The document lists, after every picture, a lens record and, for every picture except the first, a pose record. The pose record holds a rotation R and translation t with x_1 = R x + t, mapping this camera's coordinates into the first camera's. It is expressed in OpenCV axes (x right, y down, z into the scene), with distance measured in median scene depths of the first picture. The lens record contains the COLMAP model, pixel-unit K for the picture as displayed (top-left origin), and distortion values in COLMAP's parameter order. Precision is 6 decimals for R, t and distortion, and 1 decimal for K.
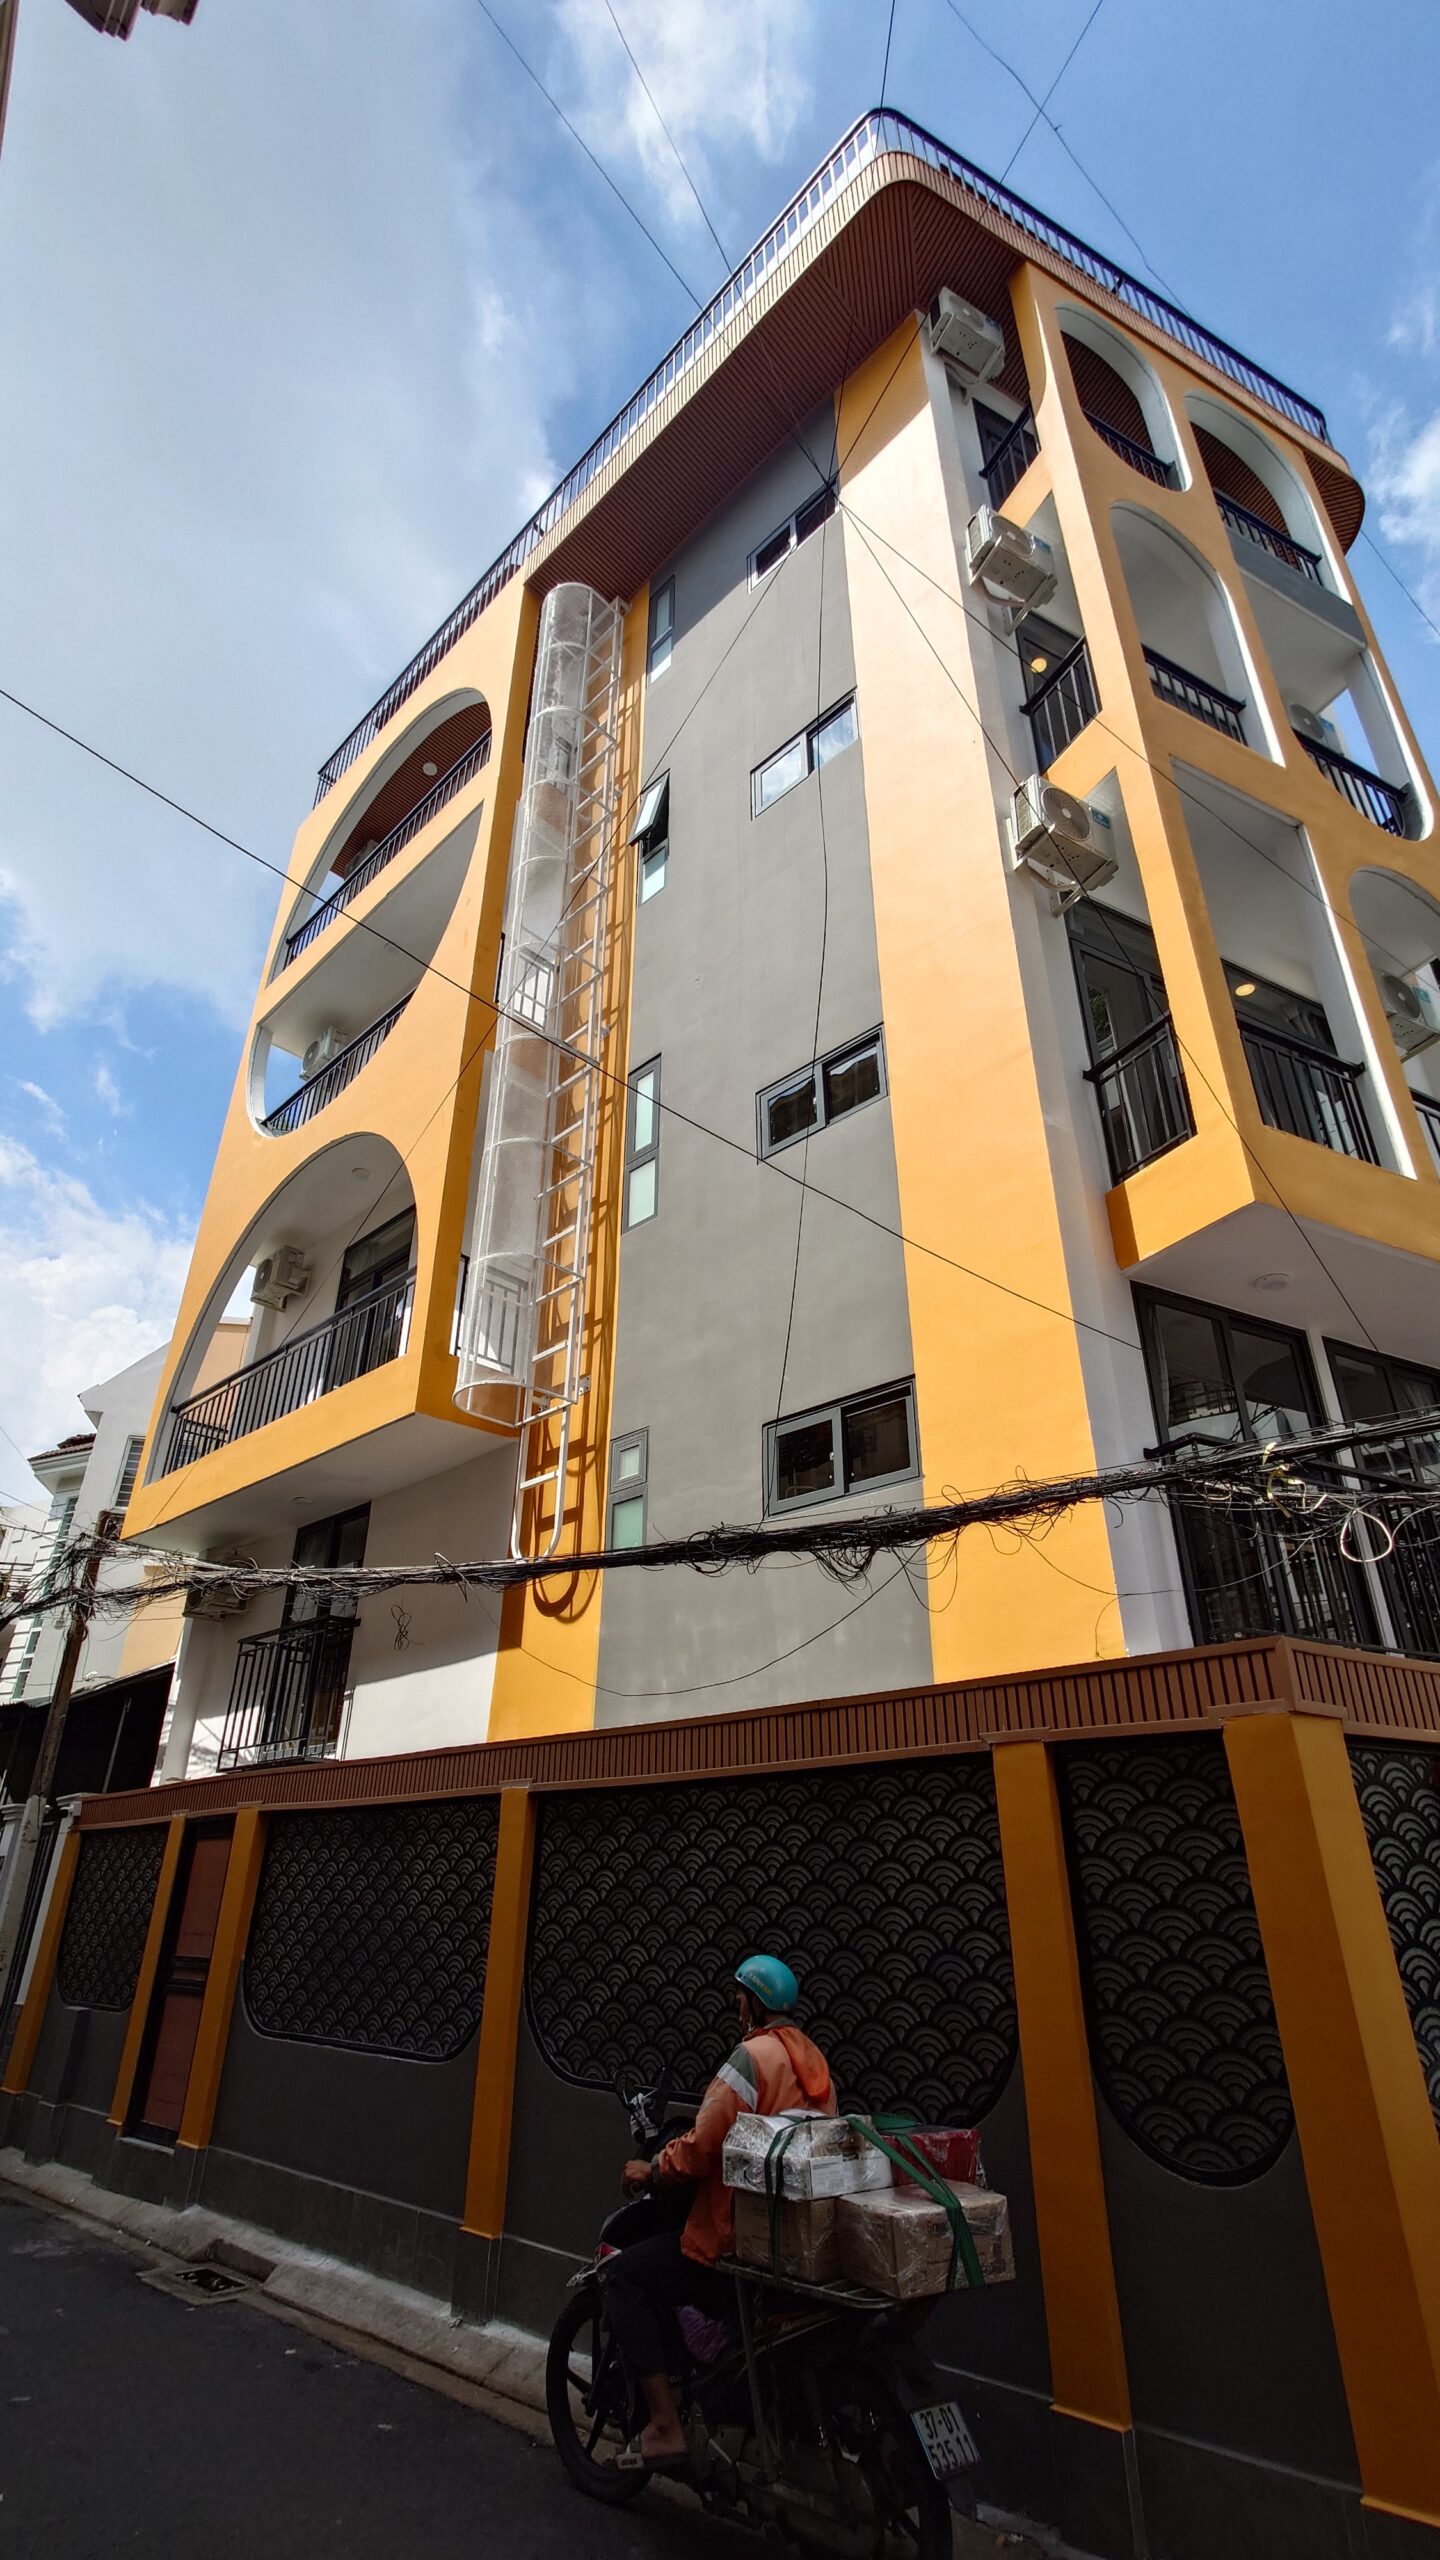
lens RADIAL K [[1153.2, 0, 720.0], [0, 1153.2, 1280.0], [0, 0, 1]] dist [0.006701, 0.000284]
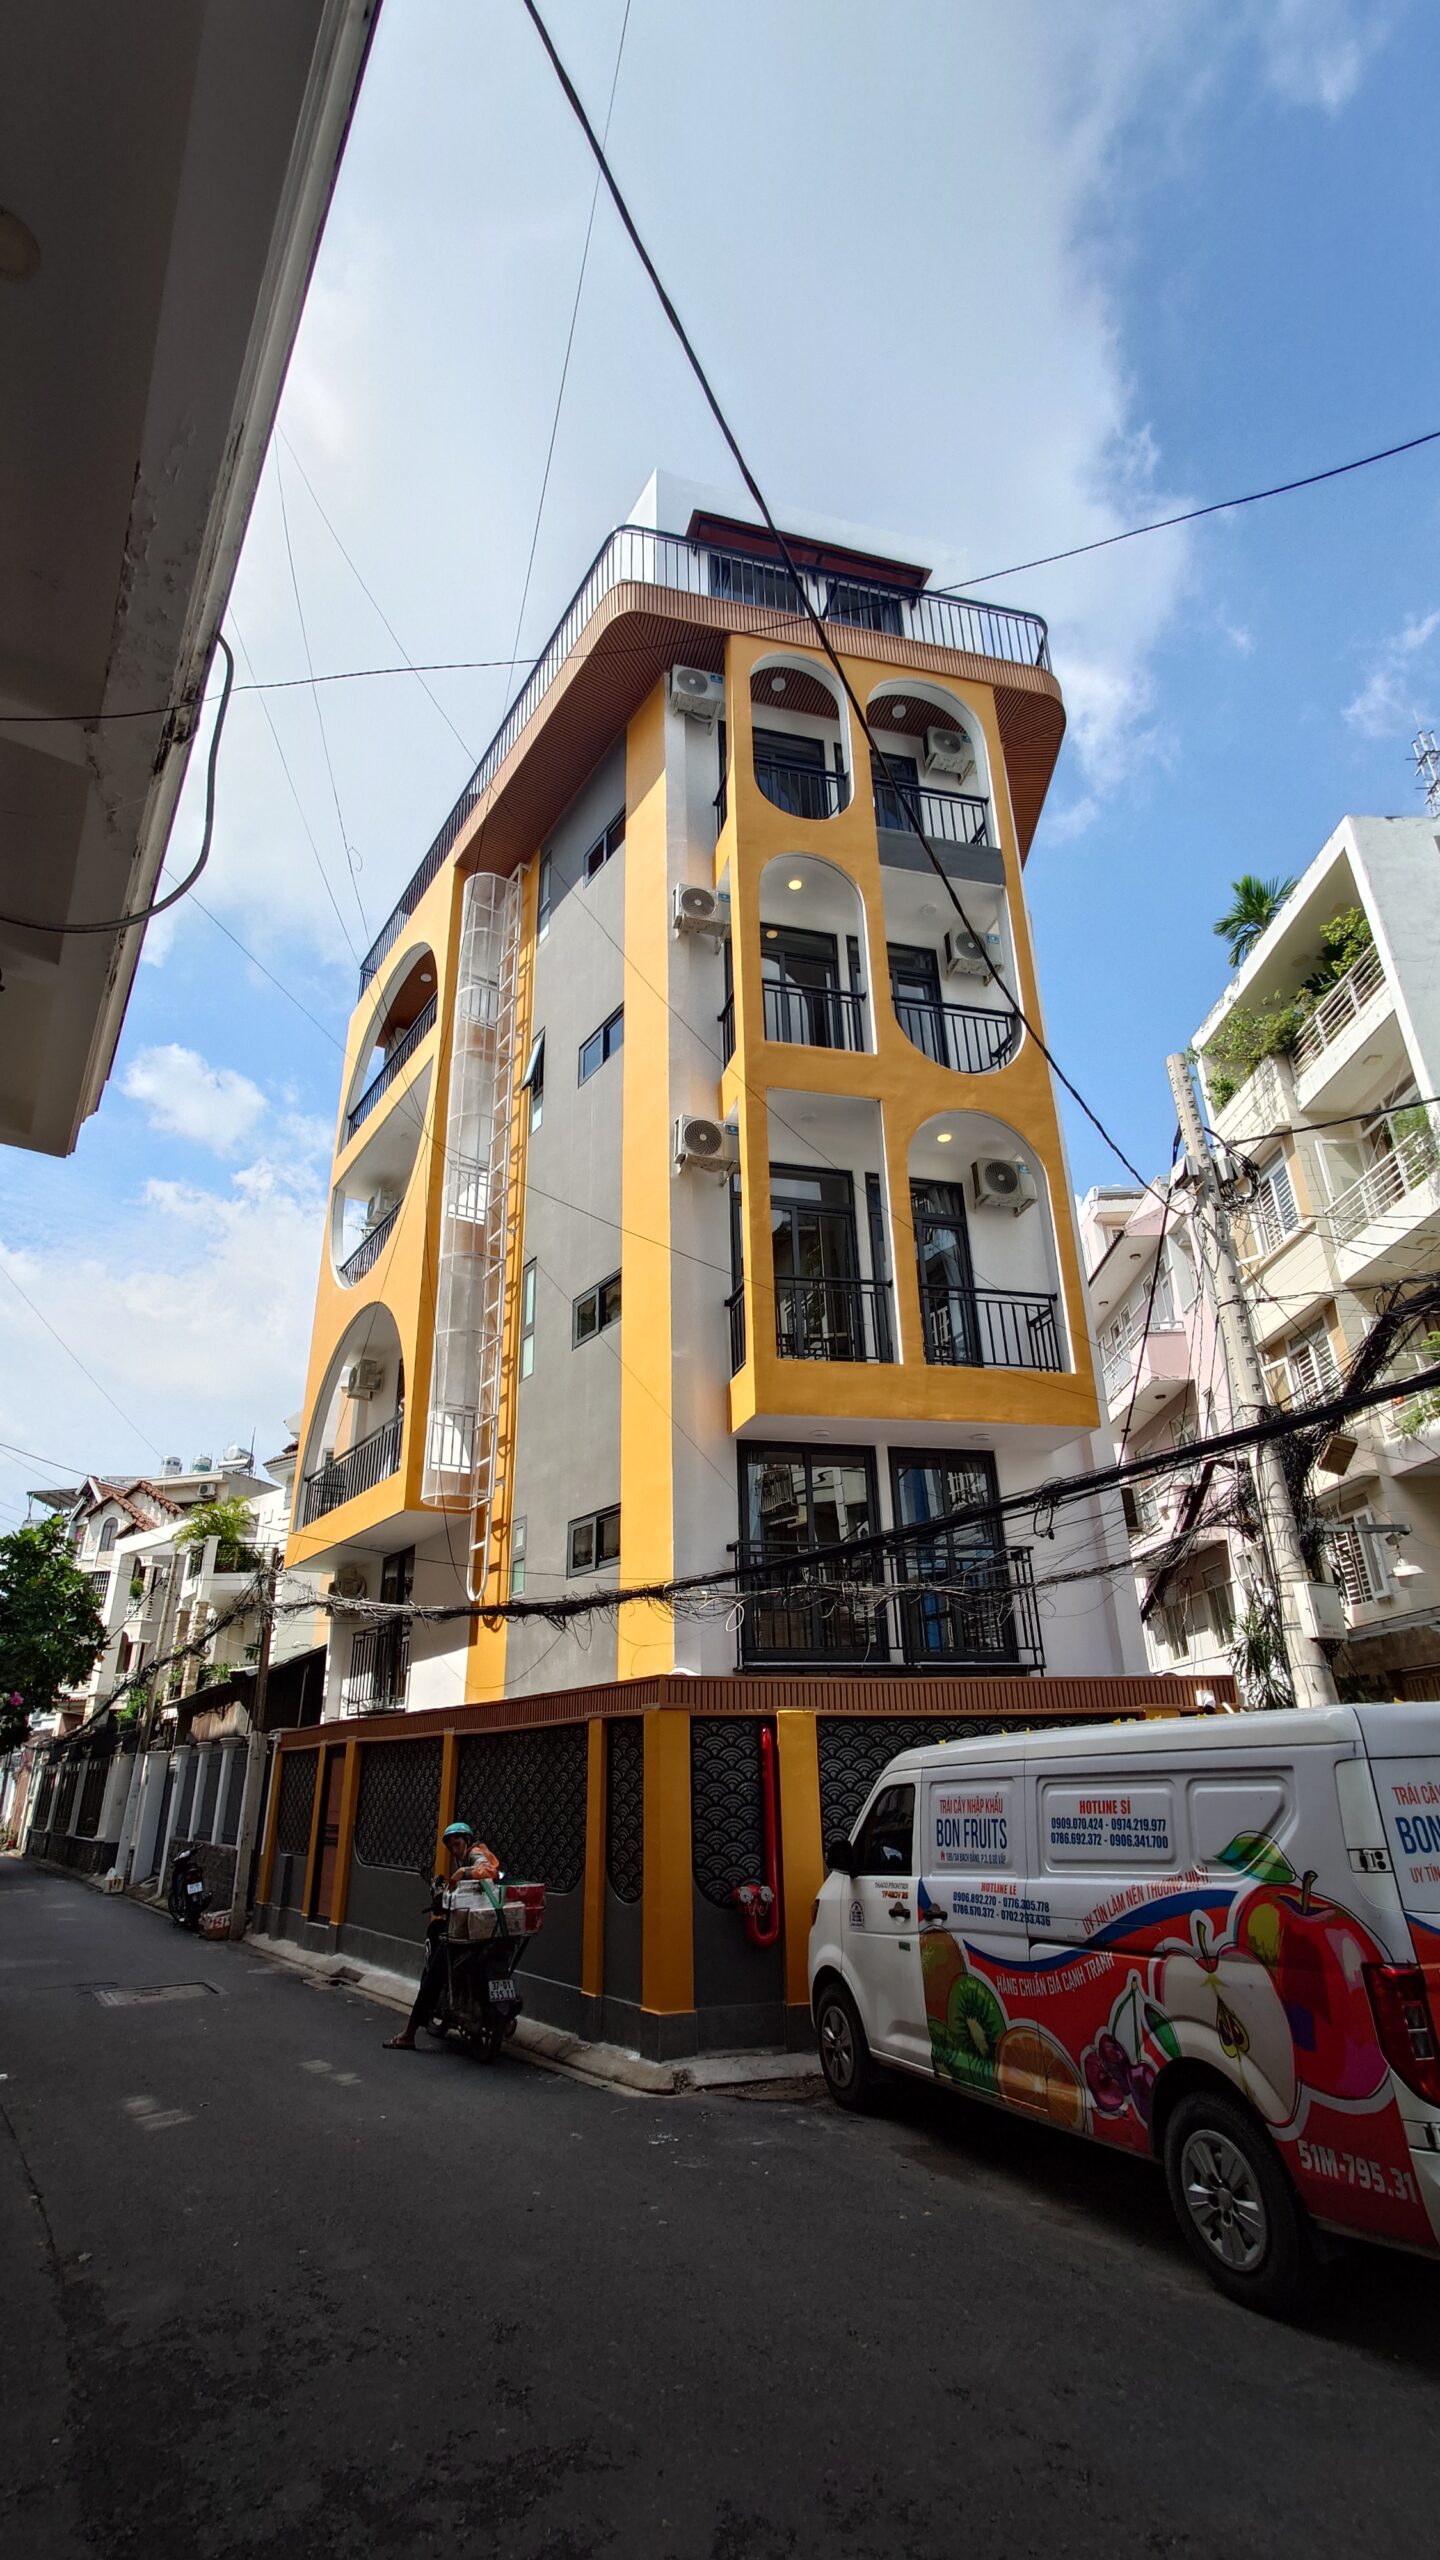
lens RADIAL K [[1151.8, 0, 720.0], [0, 1151.8, 1280.0], [0, 0, 1]] dist [-0.000258, 0.000304]
pose [[0.977784, -0.106057, -0.180805, 0.468773], [0.121877, 0.989418, 0.078731, -0.261998], [0.170542, -0.099018, 0.980363, -0.466422]]
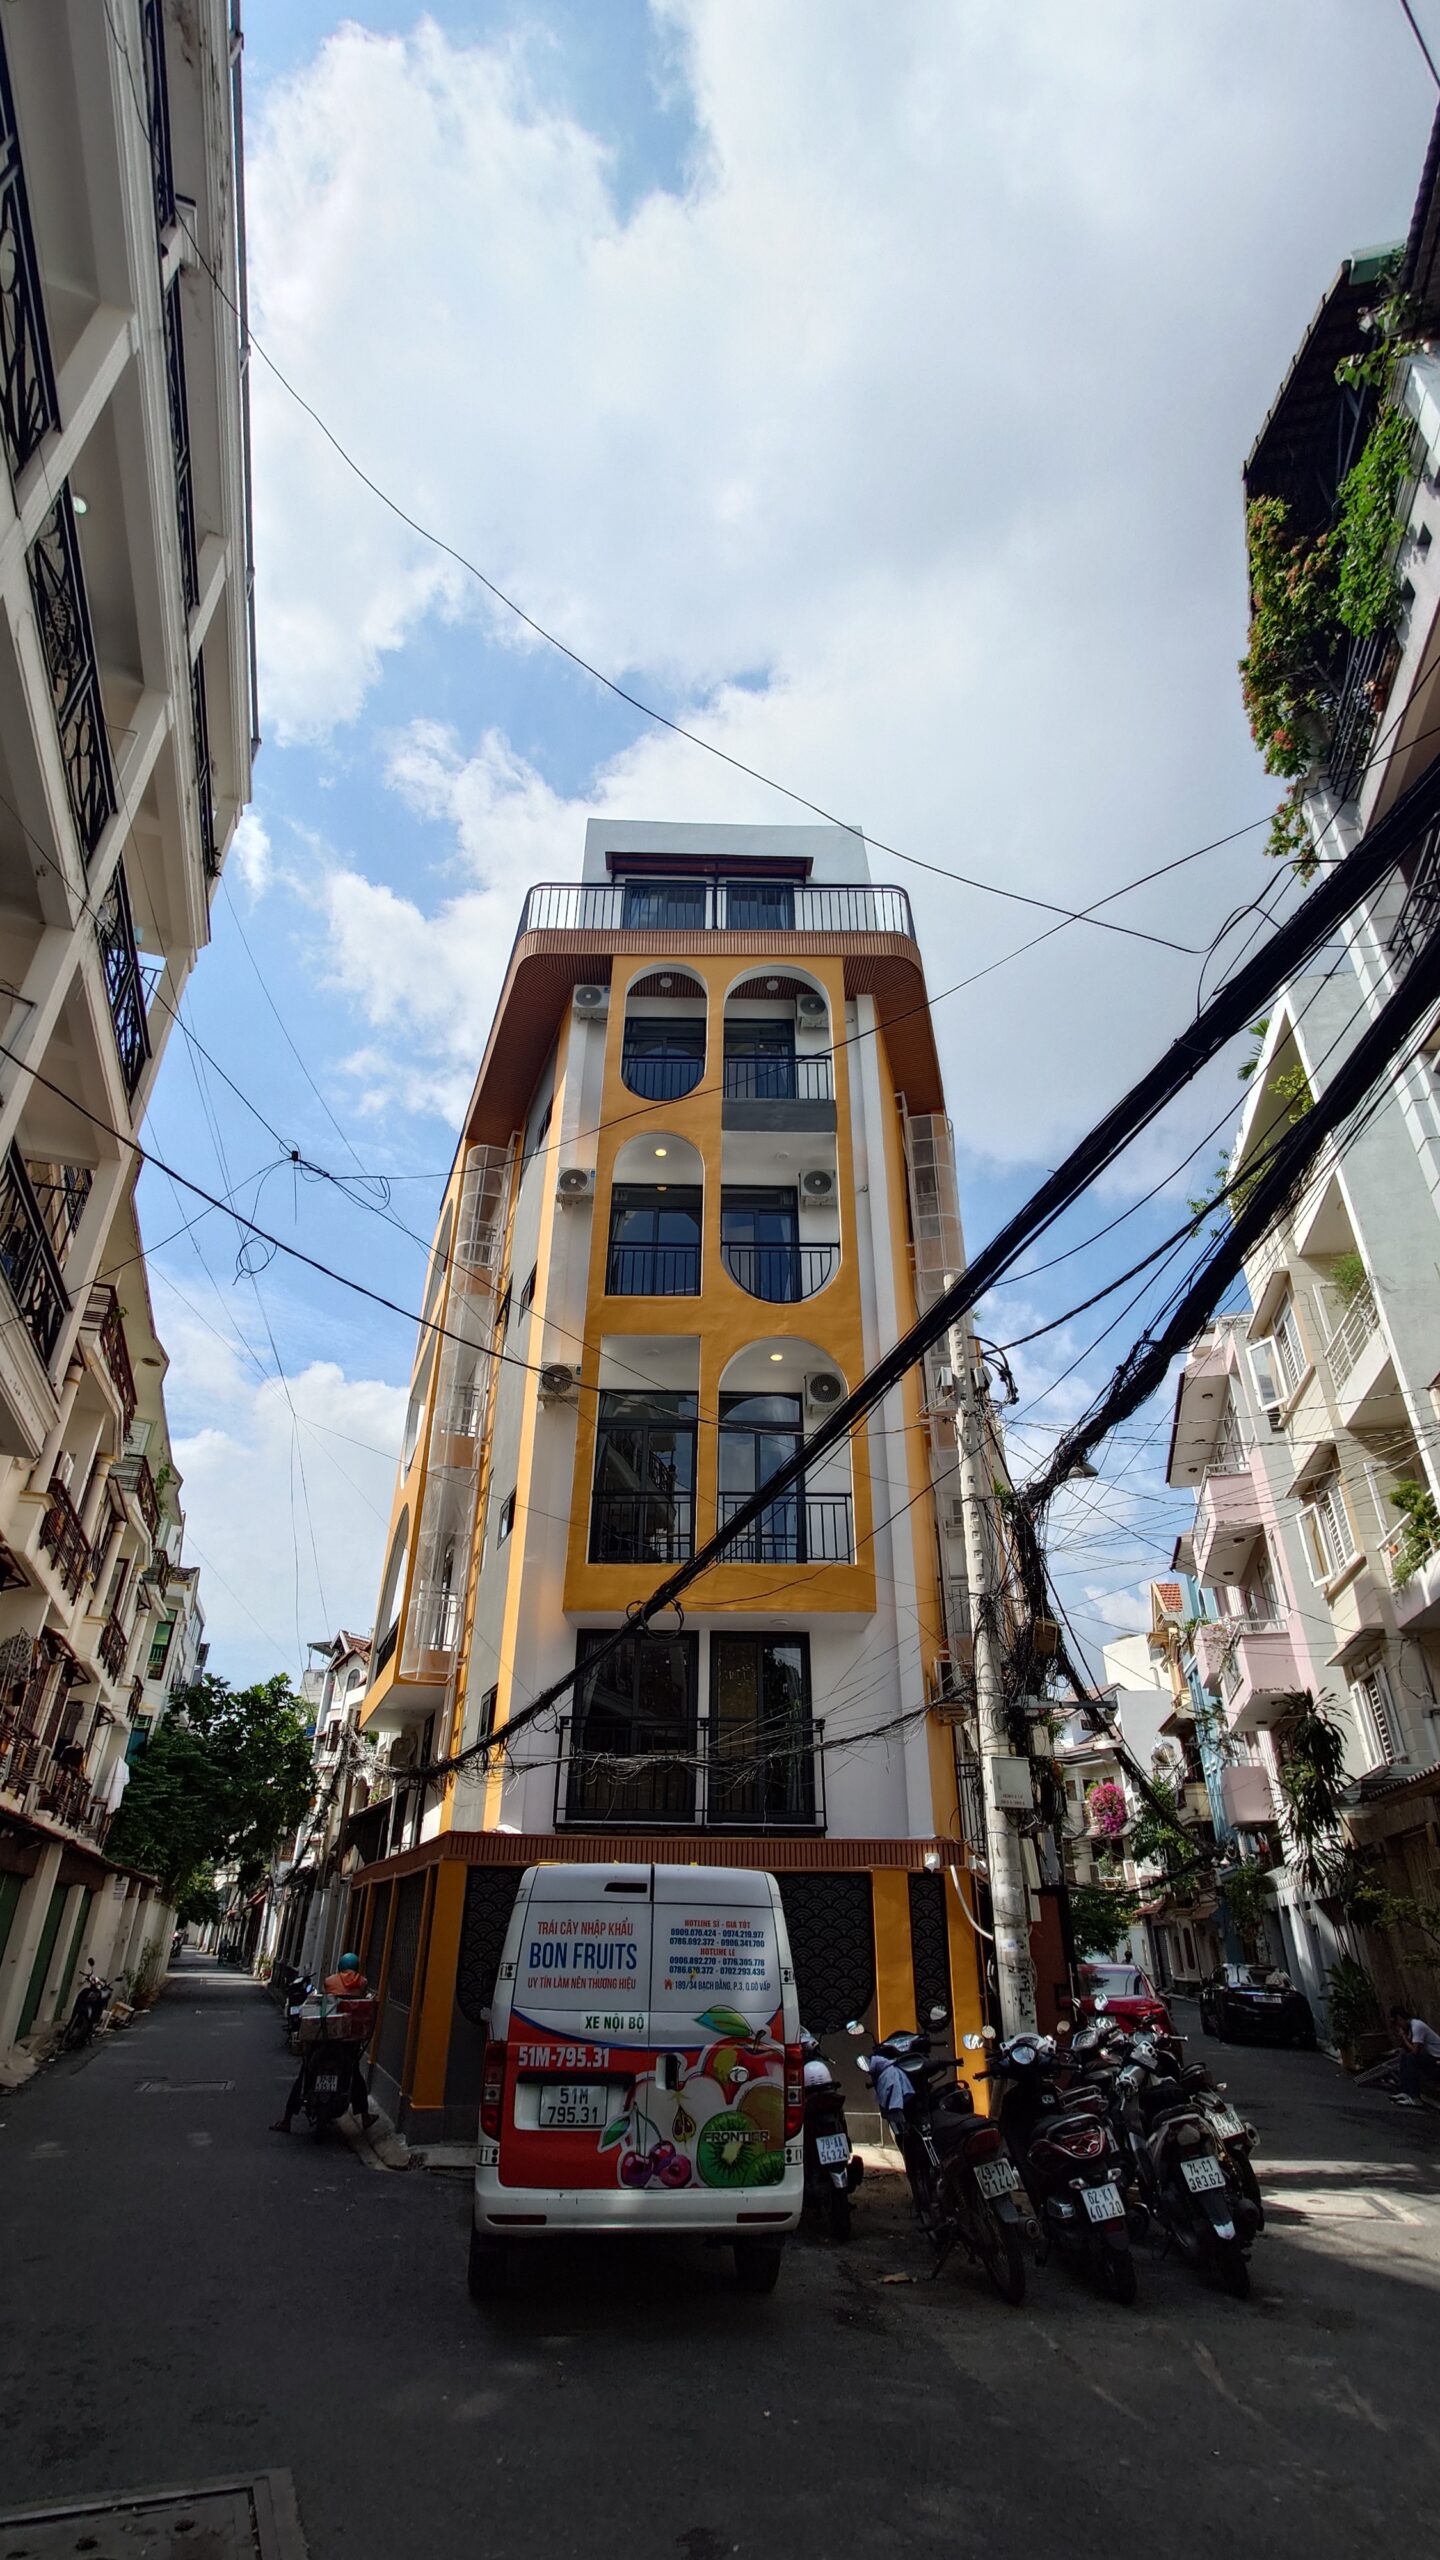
lens RADIAL K [[1151.8, 0, 720.0], [0, 1151.8, 1280.0], [0, 0, 1]] dist [-0.000258, 0.000304]
pose [[0.900785, -0.208586, -0.380891, 1.070602], [0.198211, 0.977883, -0.066756, -0.302137], [0.386392, -0.015364, 0.922207, -0.580311]]
